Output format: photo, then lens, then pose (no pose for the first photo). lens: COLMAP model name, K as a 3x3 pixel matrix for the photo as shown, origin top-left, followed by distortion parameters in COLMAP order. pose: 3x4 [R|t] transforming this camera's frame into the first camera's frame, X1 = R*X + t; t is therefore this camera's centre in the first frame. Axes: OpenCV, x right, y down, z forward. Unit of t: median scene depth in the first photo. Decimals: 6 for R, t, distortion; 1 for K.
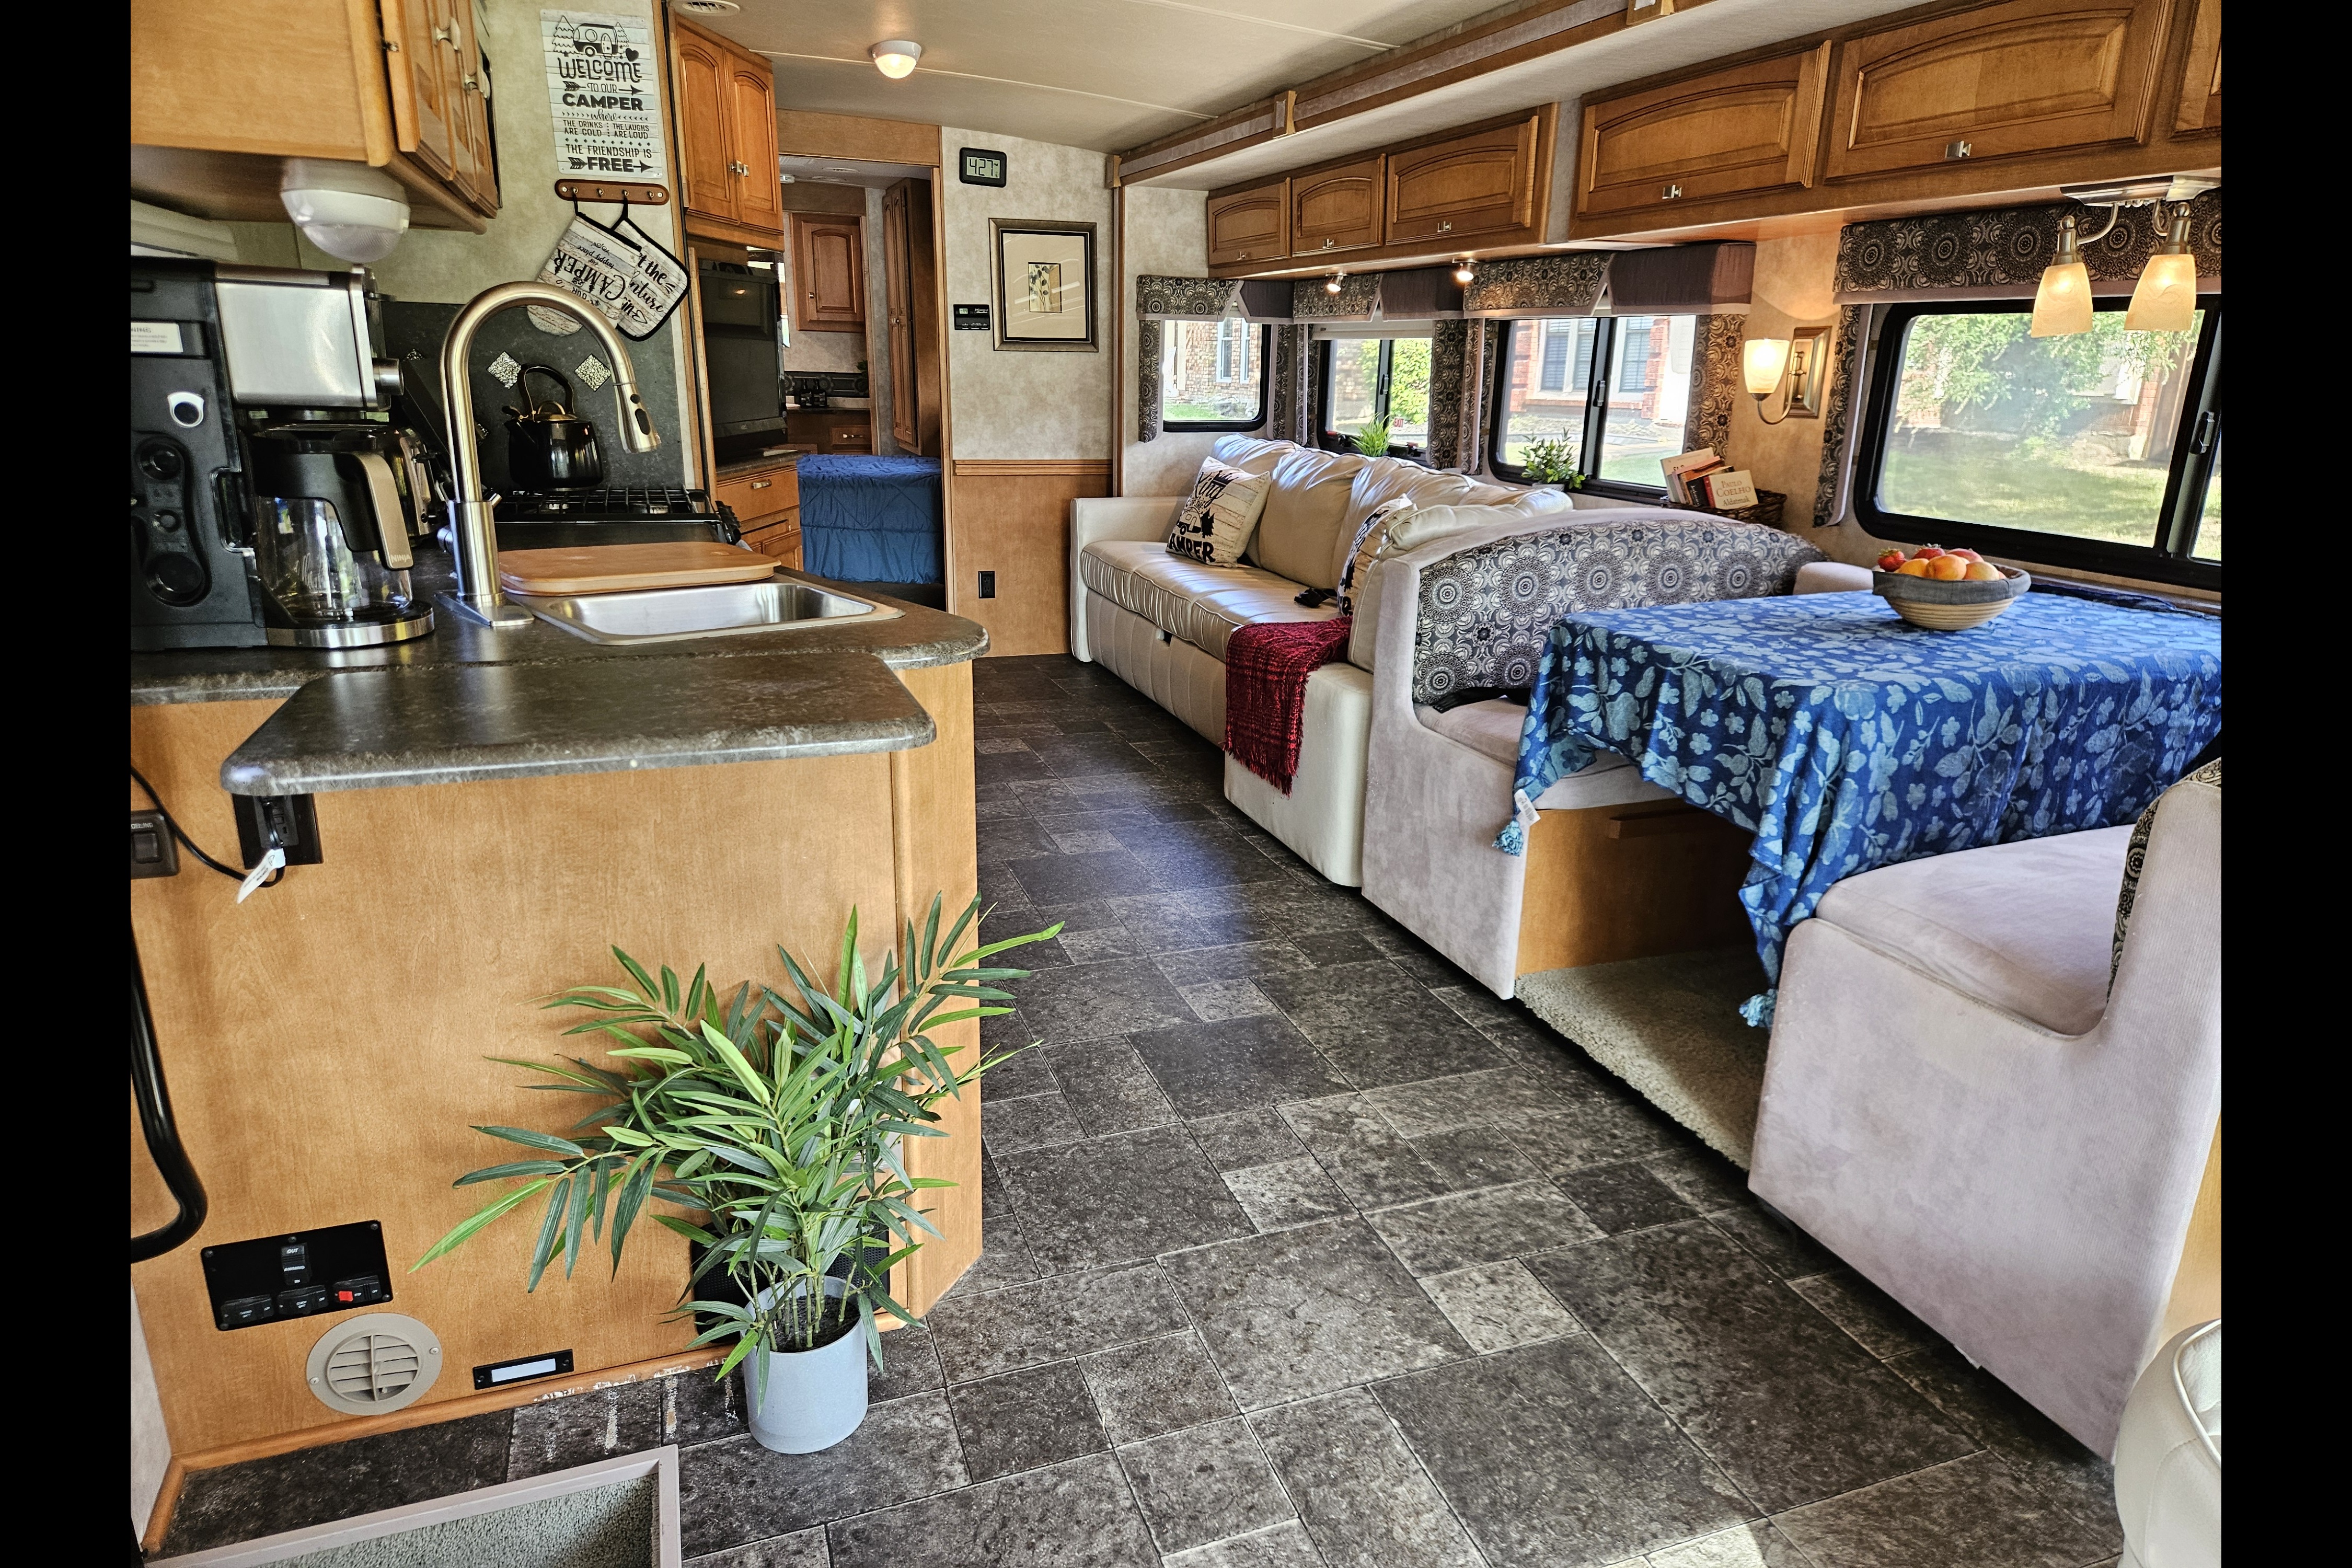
lens RADIAL K [[1409.7, 0, 1176.0], [0, 1409.7, 784.0], [0, 0, 1]] dist [0.069038, -0.059249]
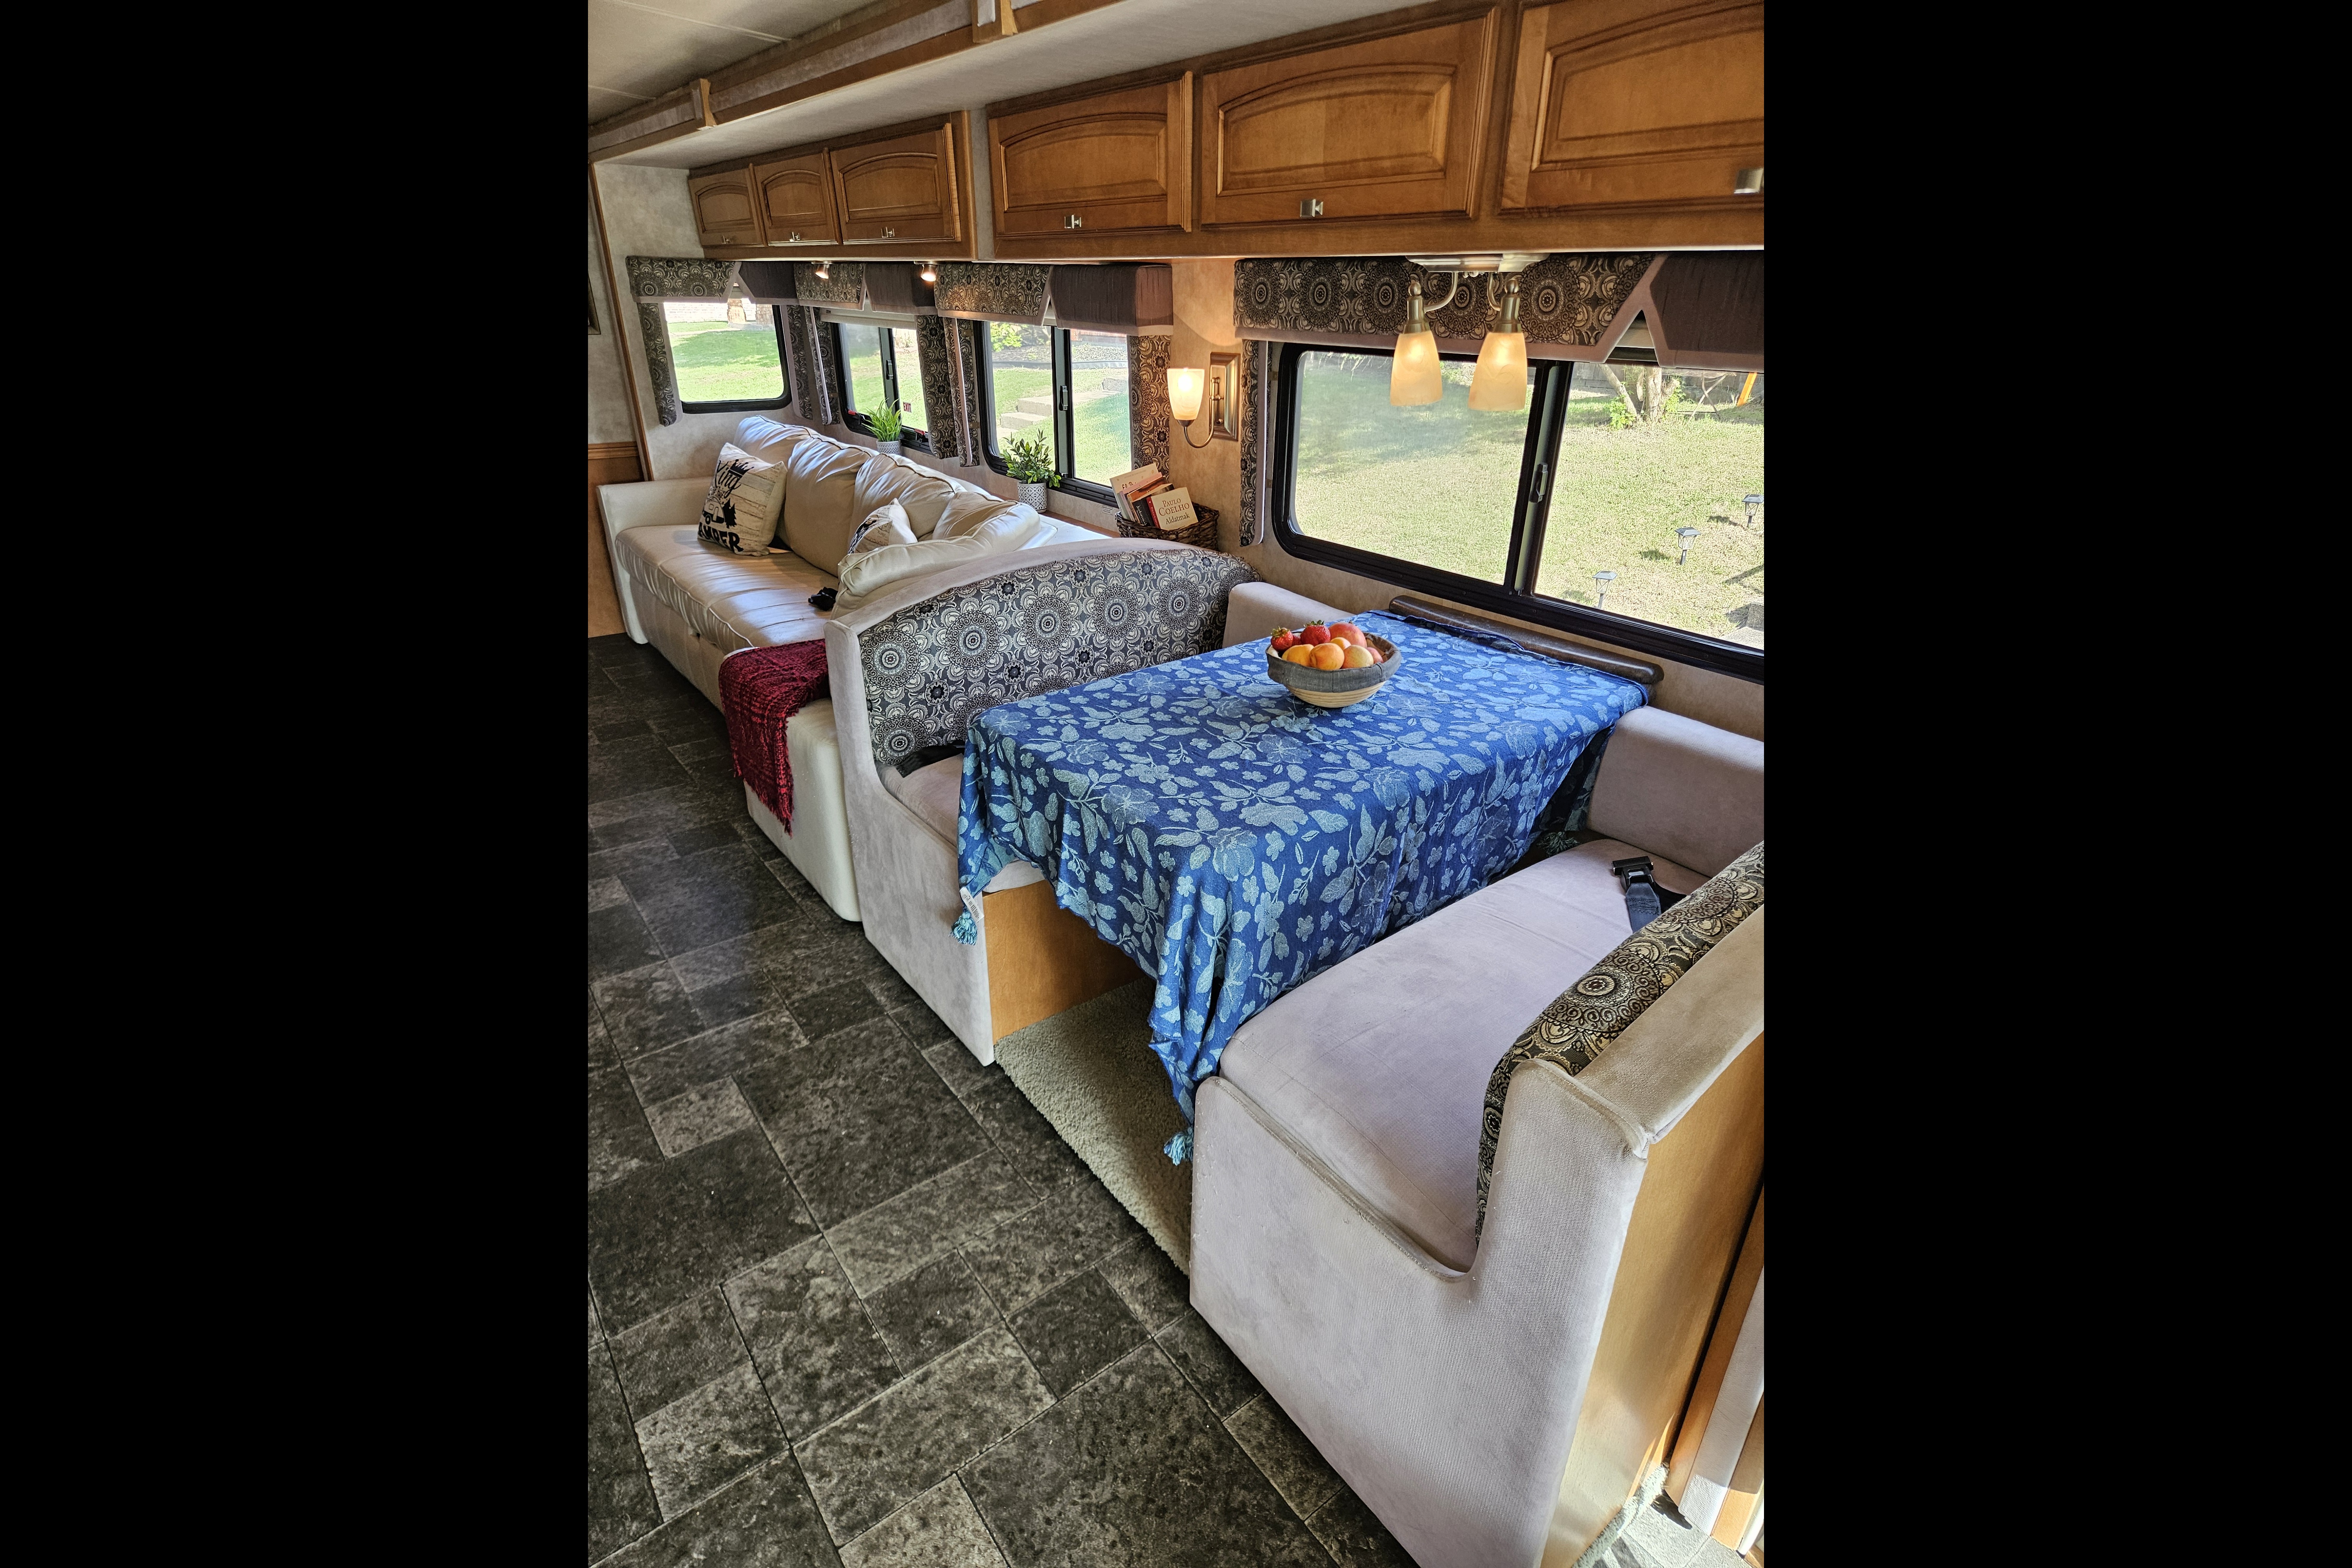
lens RADIAL K [[1050.9, 0, 1189.2], [0, 1050.9, 767.1], [0, 0, 1]] dist [0.077266, -0.075958]
pose [[0.952627, -0.132174, 0.273921, 0.202083], [0.092921, 0.984053, 0.151674, -0.173046], [-0.289600, -0.119035, 0.949717, 0.271025]]
